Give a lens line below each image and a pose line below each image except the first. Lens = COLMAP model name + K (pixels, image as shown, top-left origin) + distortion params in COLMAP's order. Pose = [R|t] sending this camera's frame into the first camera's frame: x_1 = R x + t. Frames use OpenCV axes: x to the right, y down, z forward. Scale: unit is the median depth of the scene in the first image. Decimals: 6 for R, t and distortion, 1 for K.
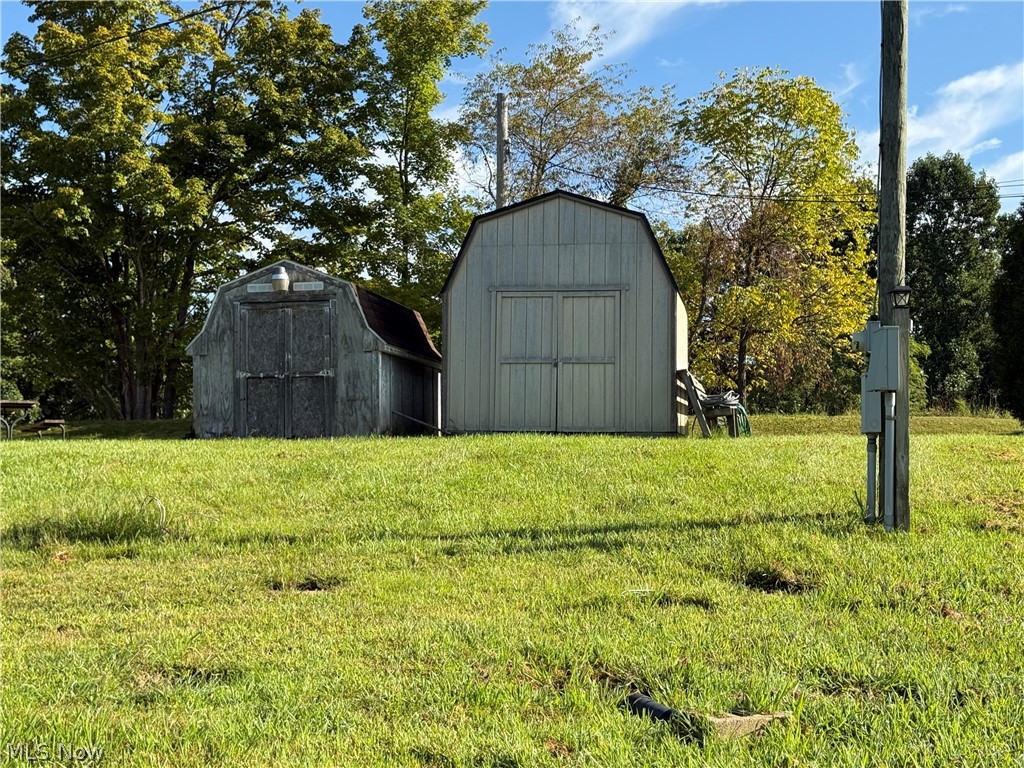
lens RADIAL K [[1464.7, 0, 512.0], [0, 1464.7, 384.0], [0, 0, 1]] dist [0.186083, -0.021510]
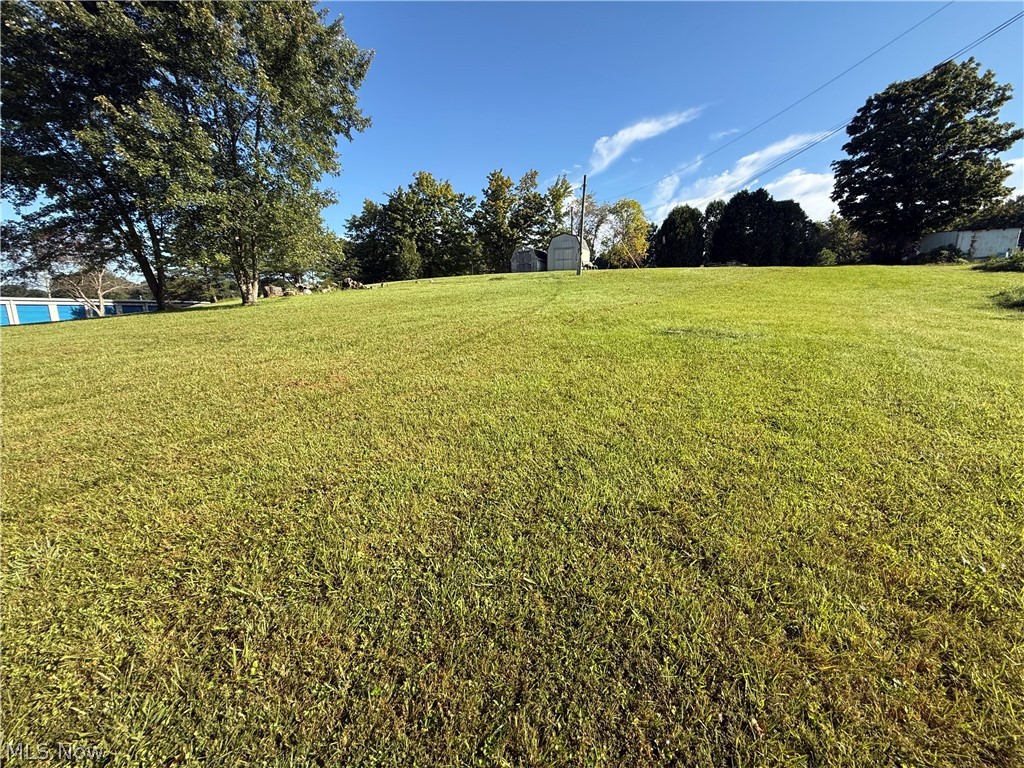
lens RADIAL K [[406.3, 0, 512.0], [0, 406.3, 384.0], [0, 0, 1]] dist [-0.000231, -0.000171]
pose [[0.968819, 0.031359, -0.245776, 0.152051], [0.034253, 0.965482, 0.258209, 0.025067], [0.245390, -0.258576, 0.934303, -0.511003]]
